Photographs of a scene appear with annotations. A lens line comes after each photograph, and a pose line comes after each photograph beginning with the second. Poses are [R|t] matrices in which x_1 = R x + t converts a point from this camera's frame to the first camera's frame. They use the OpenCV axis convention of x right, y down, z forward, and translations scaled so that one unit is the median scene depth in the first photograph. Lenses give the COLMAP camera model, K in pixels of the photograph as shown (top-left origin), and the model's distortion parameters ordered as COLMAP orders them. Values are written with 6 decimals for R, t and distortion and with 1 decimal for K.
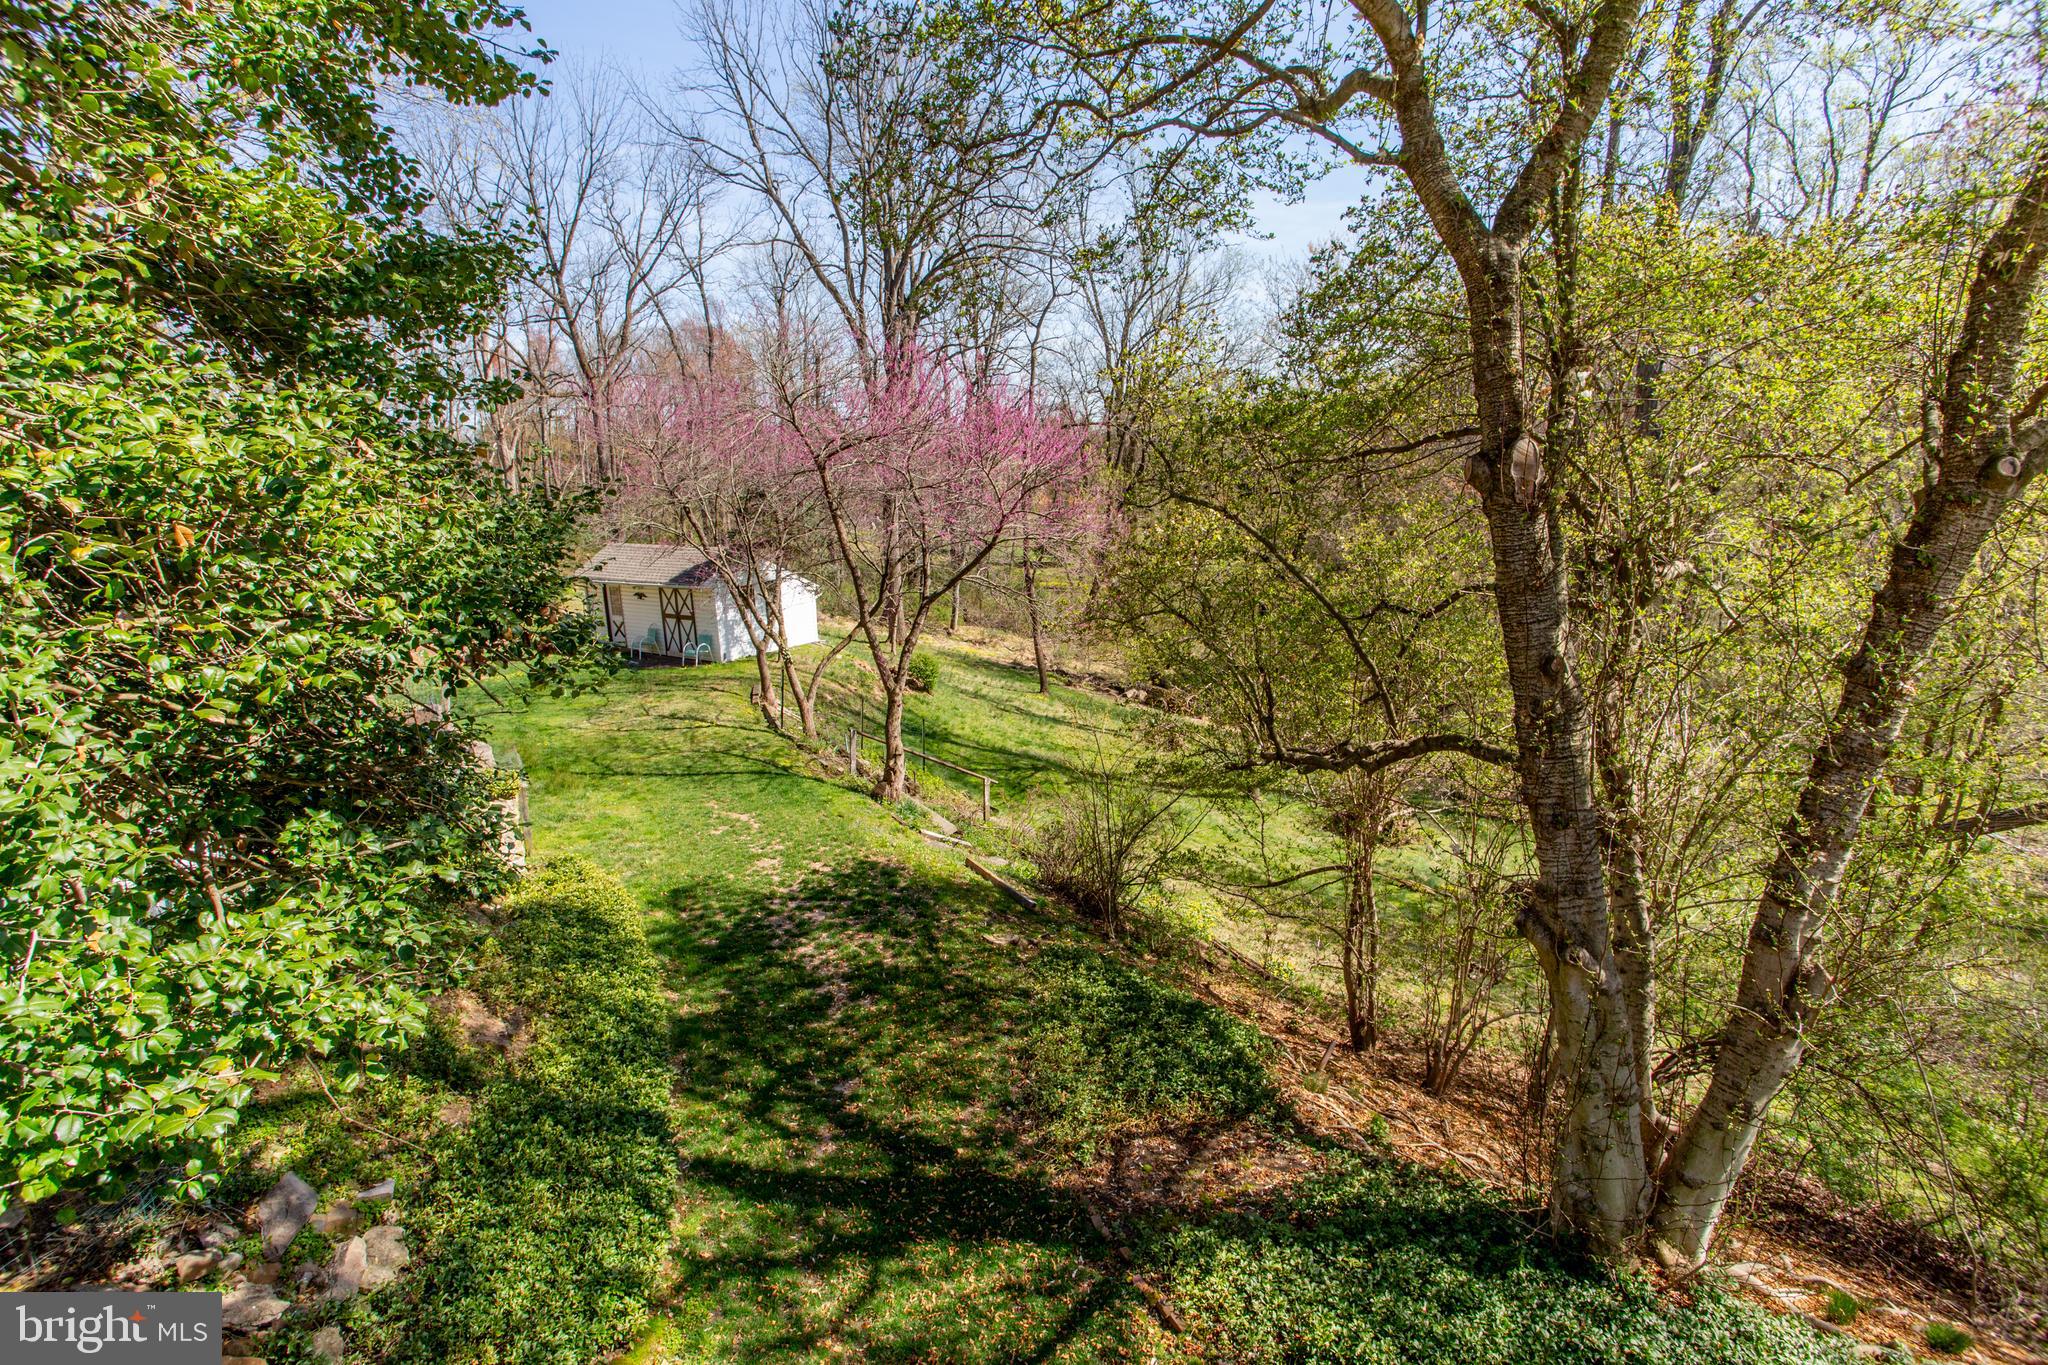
lens RADIAL K [[982.9, 0, 1024.0], [0, 982.9, 682.5], [0, 0, 1]] dist [-0.041400, 0.000774]
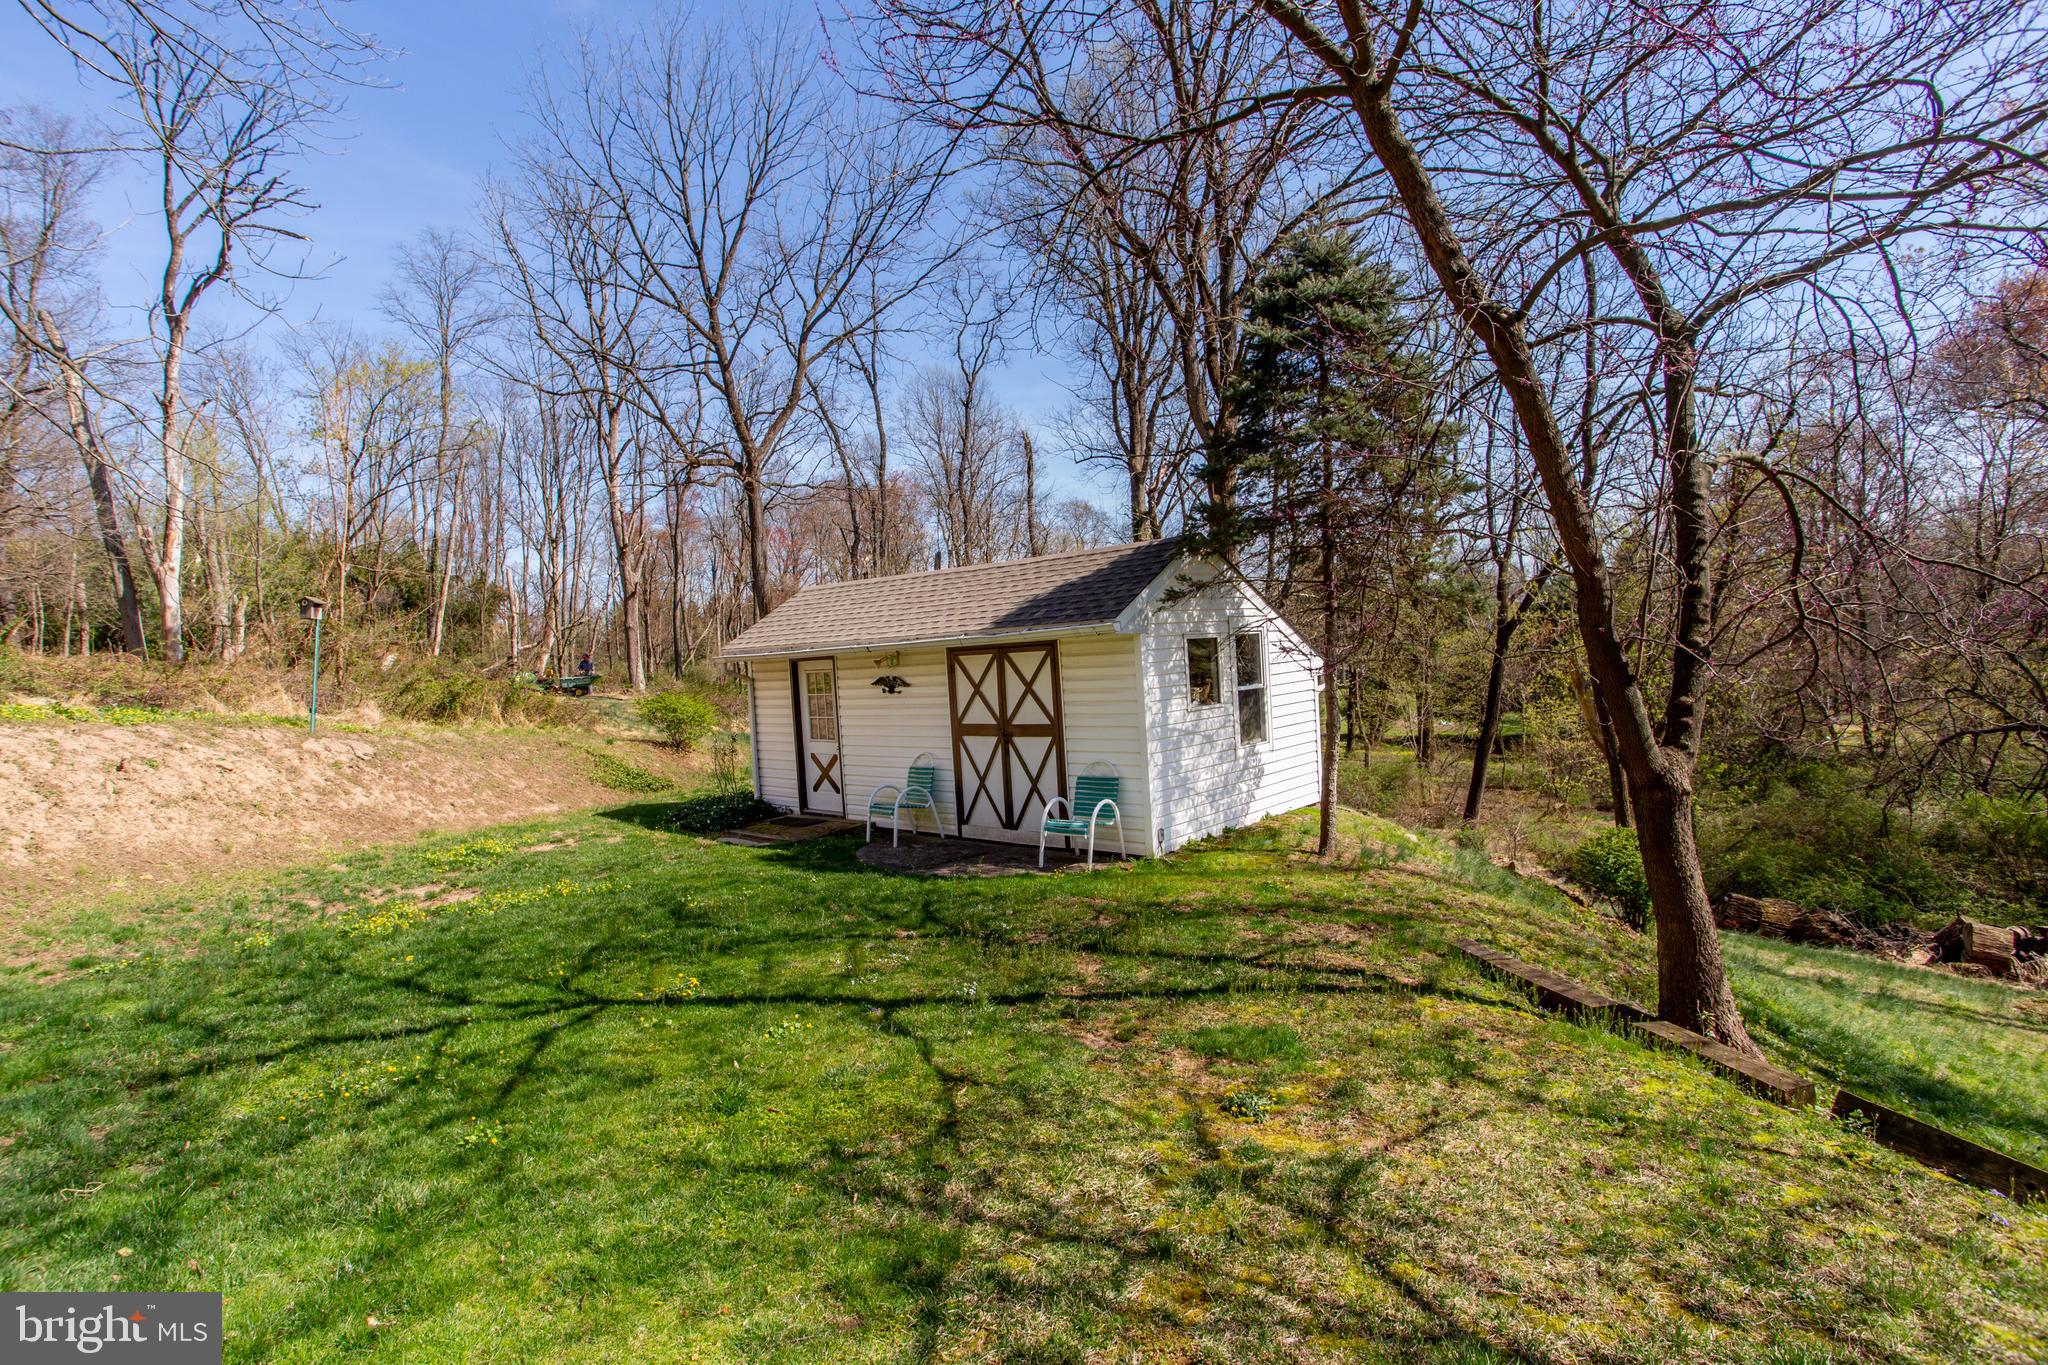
lens RADIAL K [[982.9, 0, 1024.0], [0, 982.9, 682.5], [0, 0, 1]] dist [-0.041400, 0.000774]
pose [[0.994189, -0.017067, -0.106289, -0.297944], [-0.003854, 0.981076, -0.193583, -0.013482], [0.107581, 0.192867, 0.975309, 0.621542]]
